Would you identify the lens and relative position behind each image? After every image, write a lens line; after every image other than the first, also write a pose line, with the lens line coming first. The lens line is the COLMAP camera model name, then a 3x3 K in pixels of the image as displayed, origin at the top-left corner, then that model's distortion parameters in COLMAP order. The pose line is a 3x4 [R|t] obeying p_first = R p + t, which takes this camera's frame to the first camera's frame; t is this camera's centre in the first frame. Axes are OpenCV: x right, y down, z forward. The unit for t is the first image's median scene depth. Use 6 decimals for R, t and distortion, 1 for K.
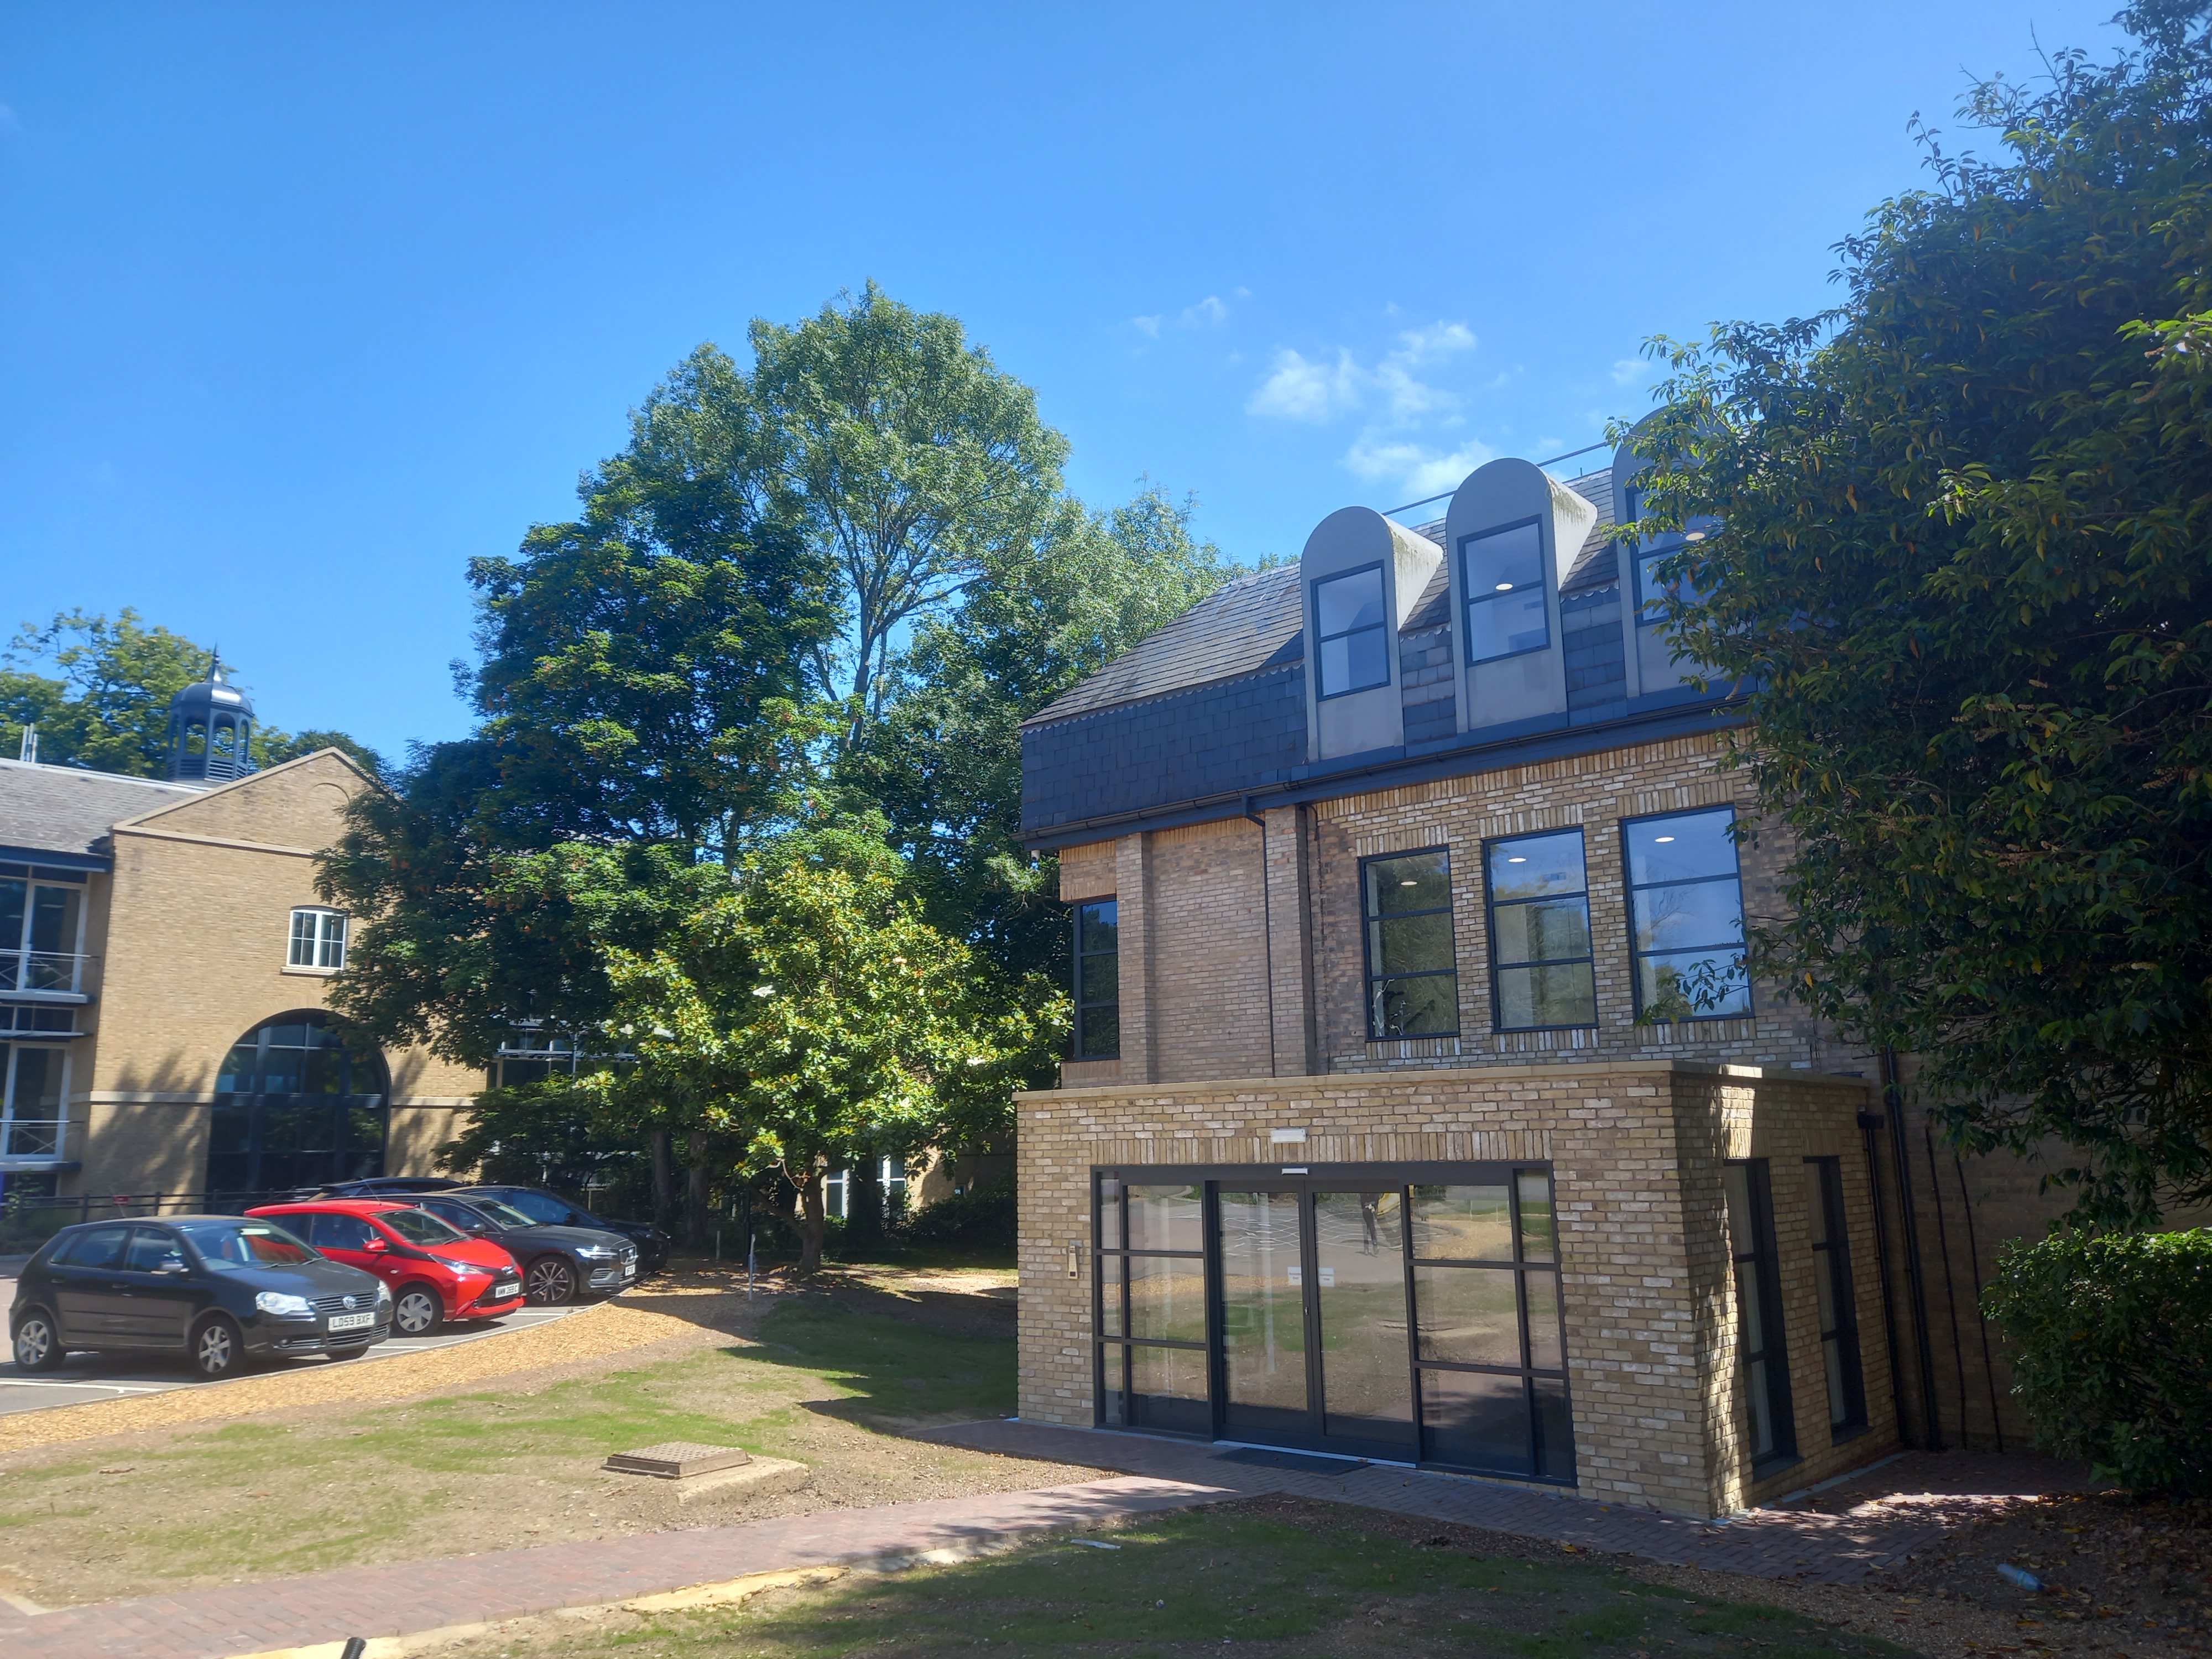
lens RADIAL K [[1627.0, 0, 1107.3], [0, 1627.0, 829.3], [0, 0, 1]] dist [0.028687, -0.001186]
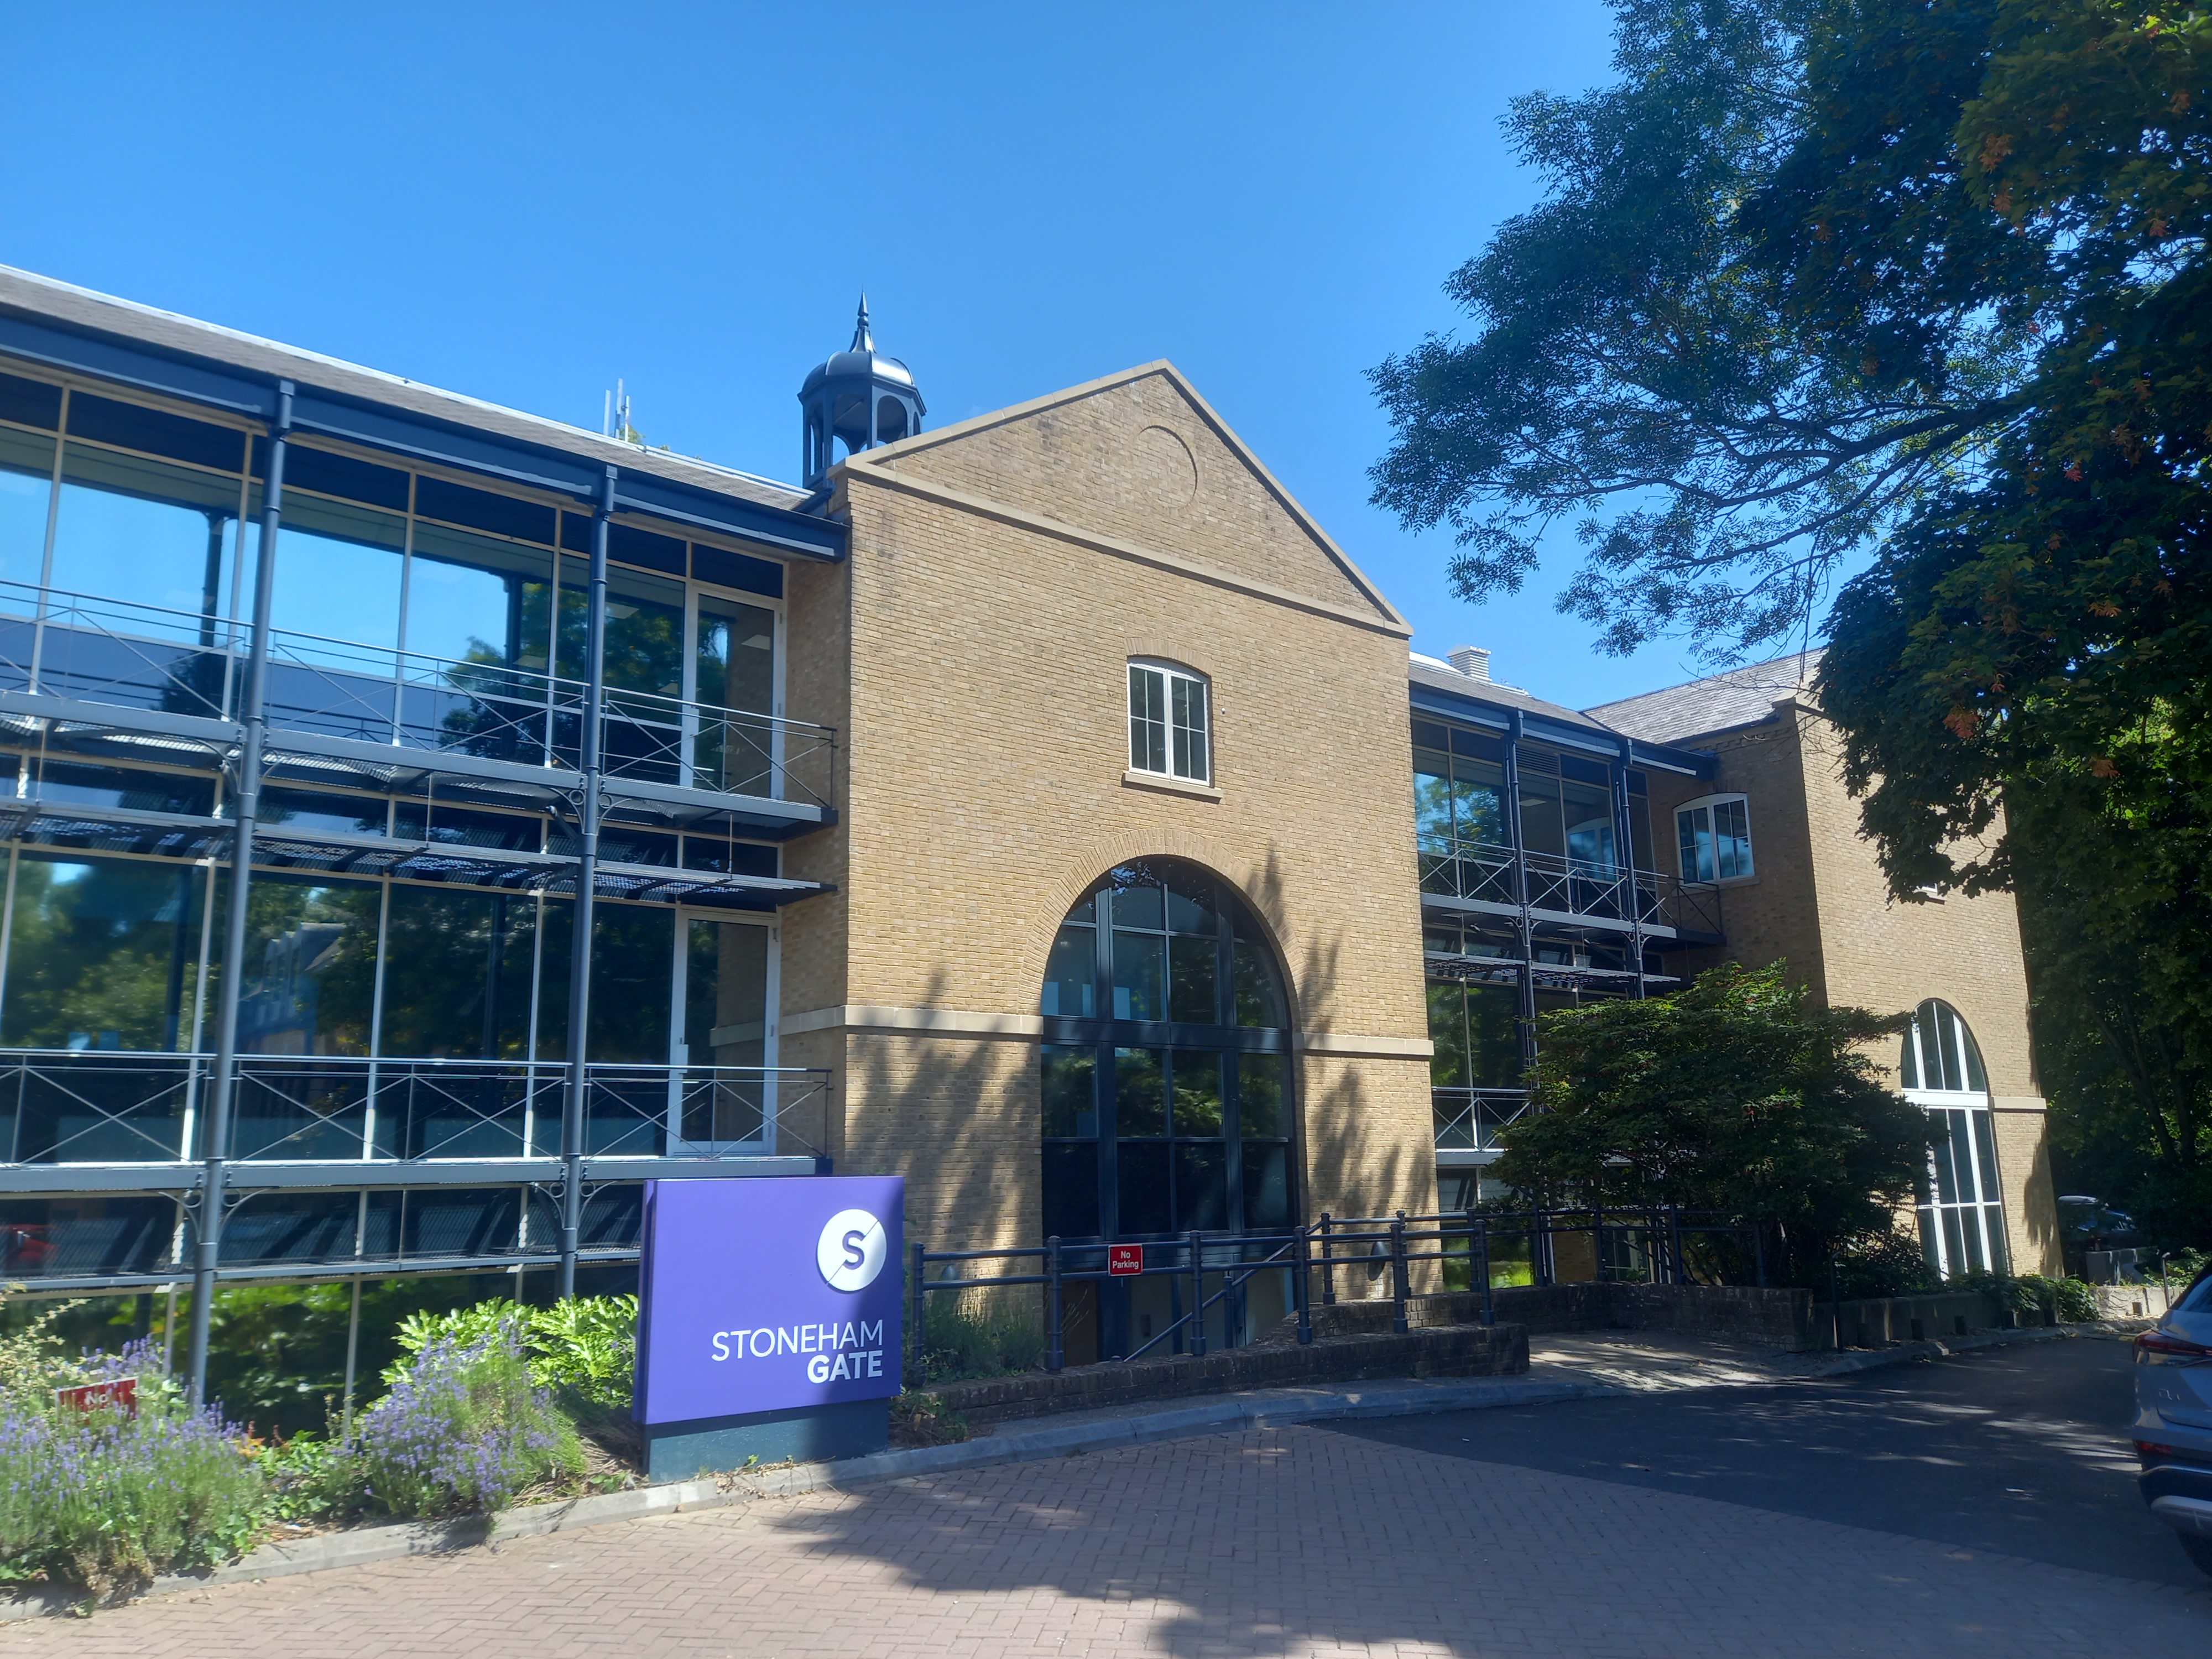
lens RADIAL K [[1627.0, 0, 1103.4], [0, 1627.0, 830.3], [0, 0, 1]] dist [0.028687, -0.001186]
pose [[0.979364, -0.026845, -0.200312, -0.418761], [0.029364, 0.999523, 0.009611, 0.099107], [0.199958, -0.015295, 0.979685, 0.521899]]
